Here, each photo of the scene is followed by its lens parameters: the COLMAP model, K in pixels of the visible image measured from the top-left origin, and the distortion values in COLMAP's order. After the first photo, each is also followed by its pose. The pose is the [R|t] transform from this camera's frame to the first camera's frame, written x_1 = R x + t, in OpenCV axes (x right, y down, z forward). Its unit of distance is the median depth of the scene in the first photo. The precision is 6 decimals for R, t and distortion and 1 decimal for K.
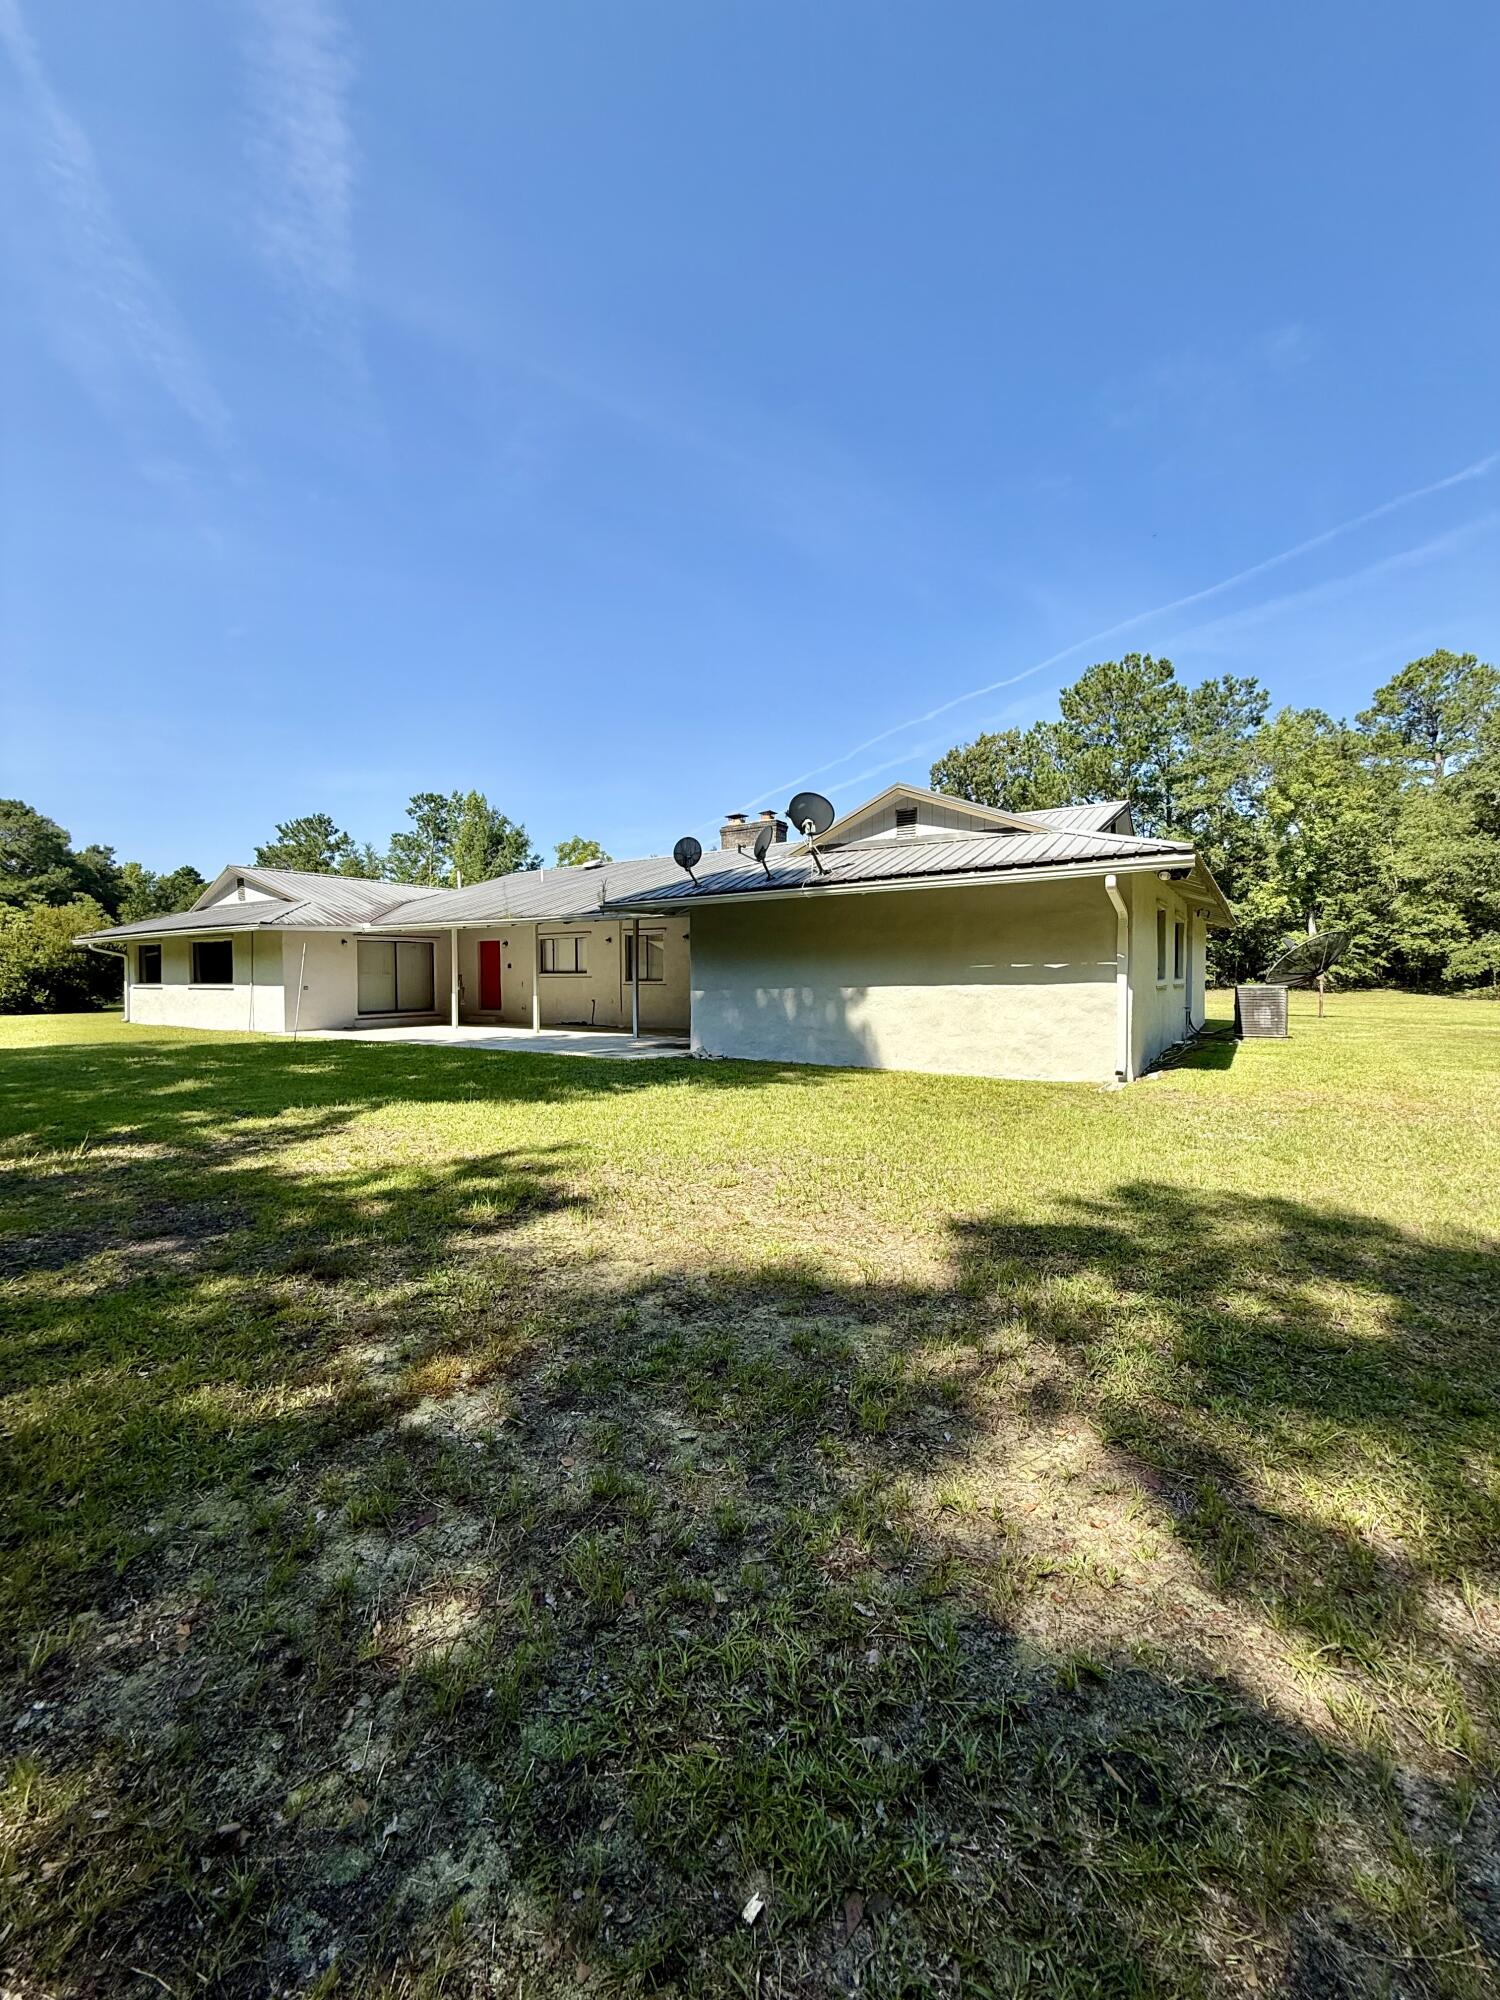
lens RADIAL K [[848.2, 0, 750.0], [0, 848.2, 1000.0], [0, 0, 1]] dist [0.000858, 0.000134]
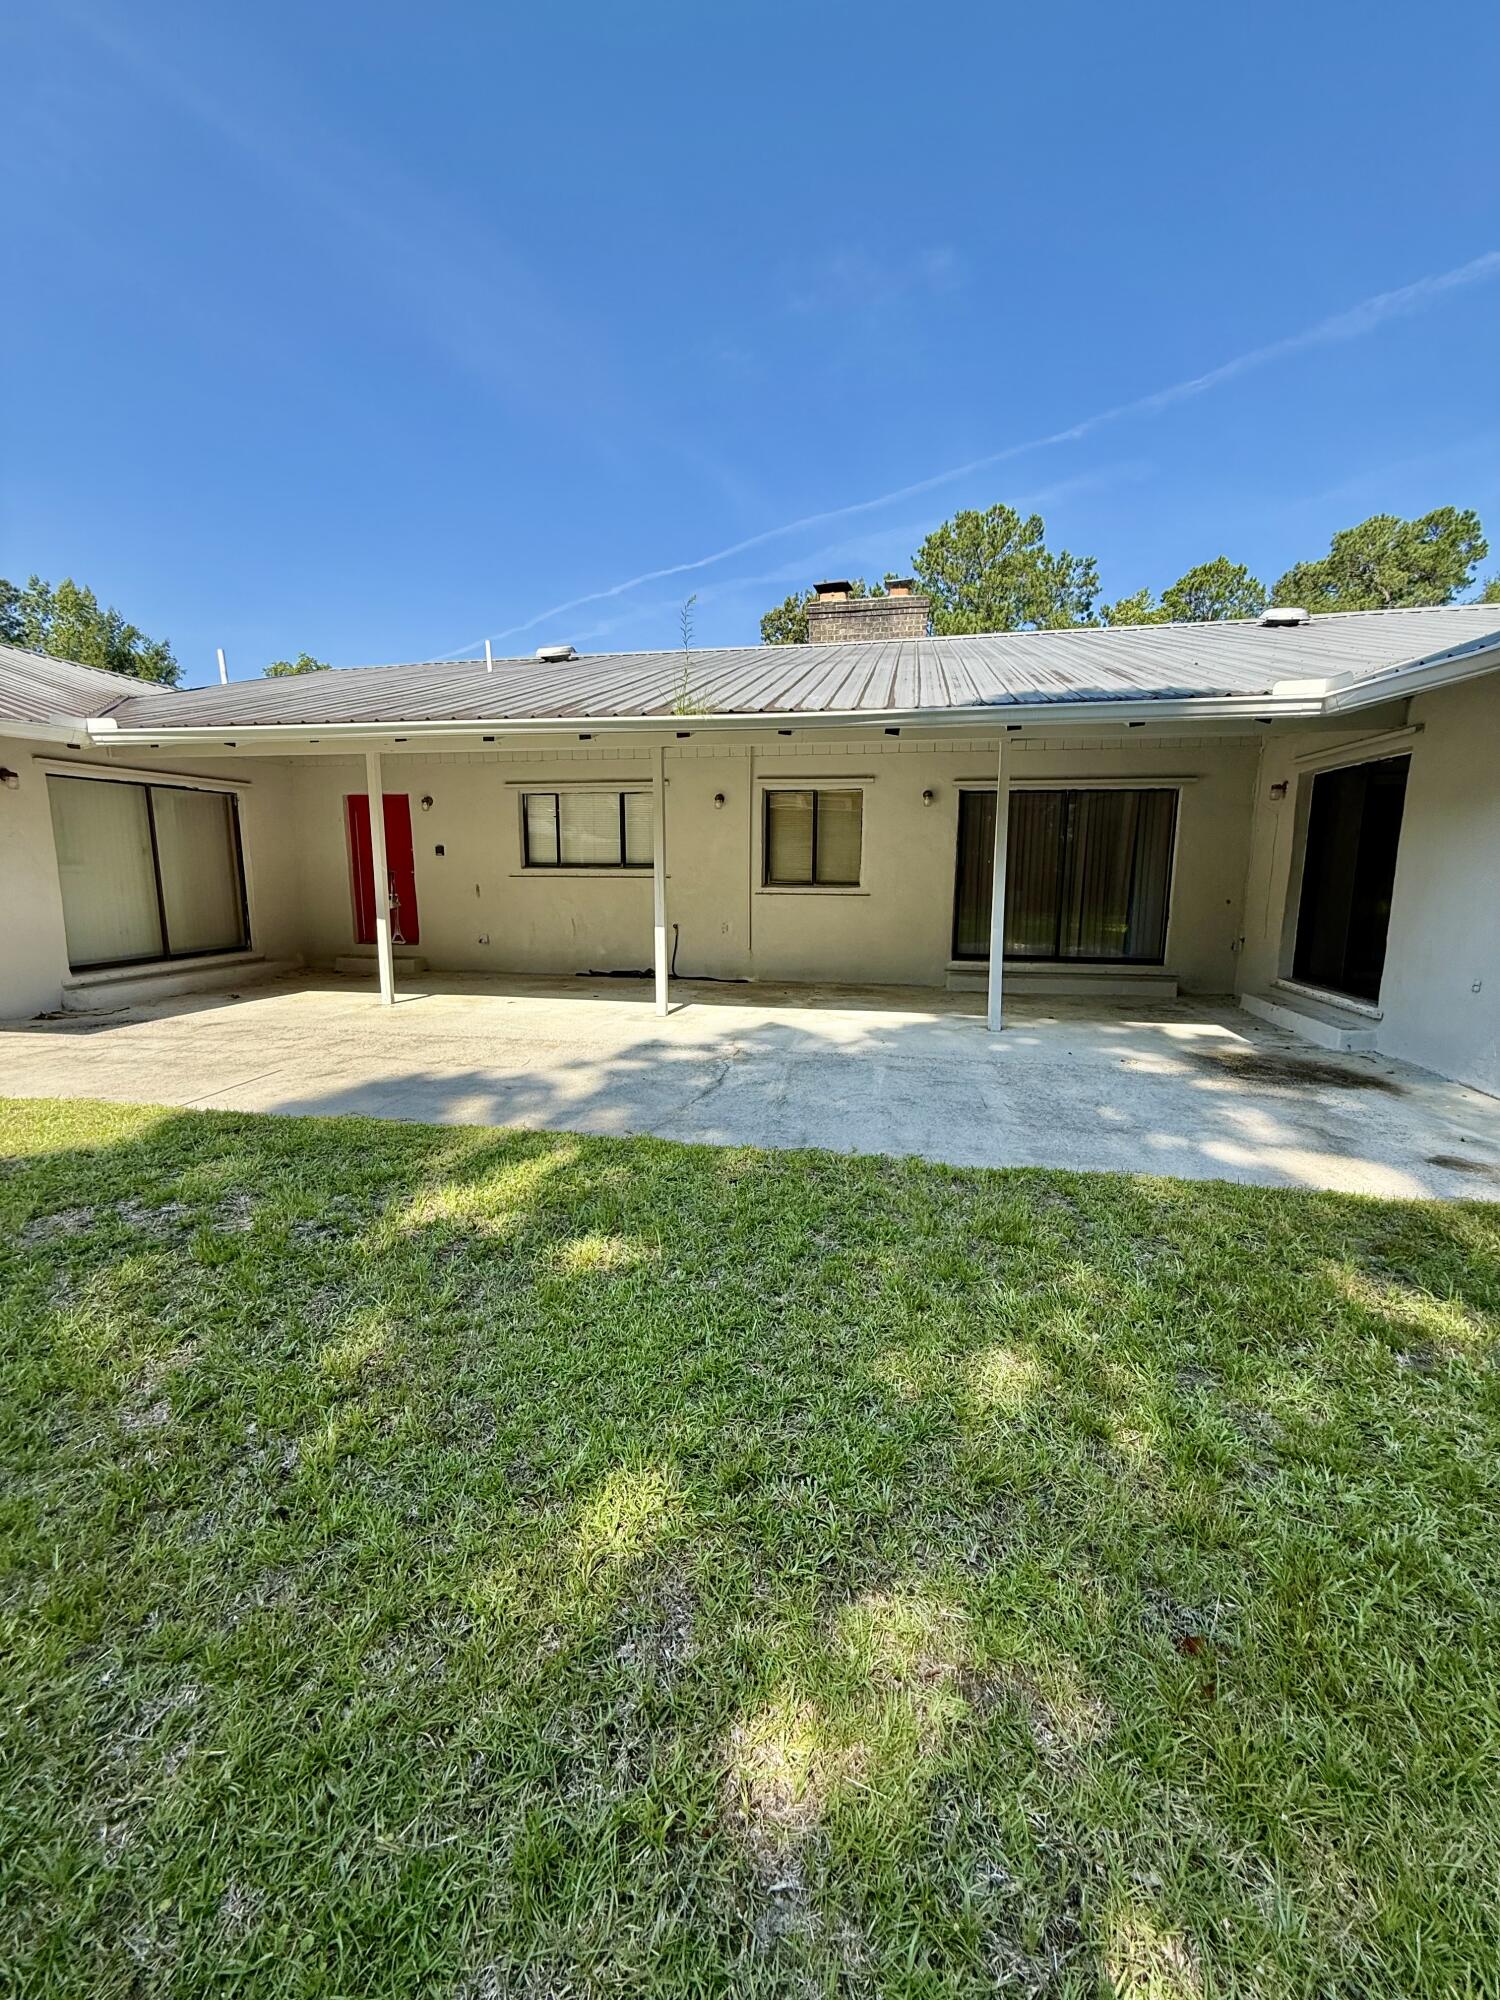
lens RADIAL K [[800.8, 0, 751.2], [0, 800.8, 993.2], [0, 0, 1]] dist [0.000967, -0.000278]
pose [[0.917043, -0.057310, 0.394649, -0.260989], [0.004354, 0.991000, 0.133793, -0.017066], [-0.398765, -0.120975, 0.909039, 0.444991]]
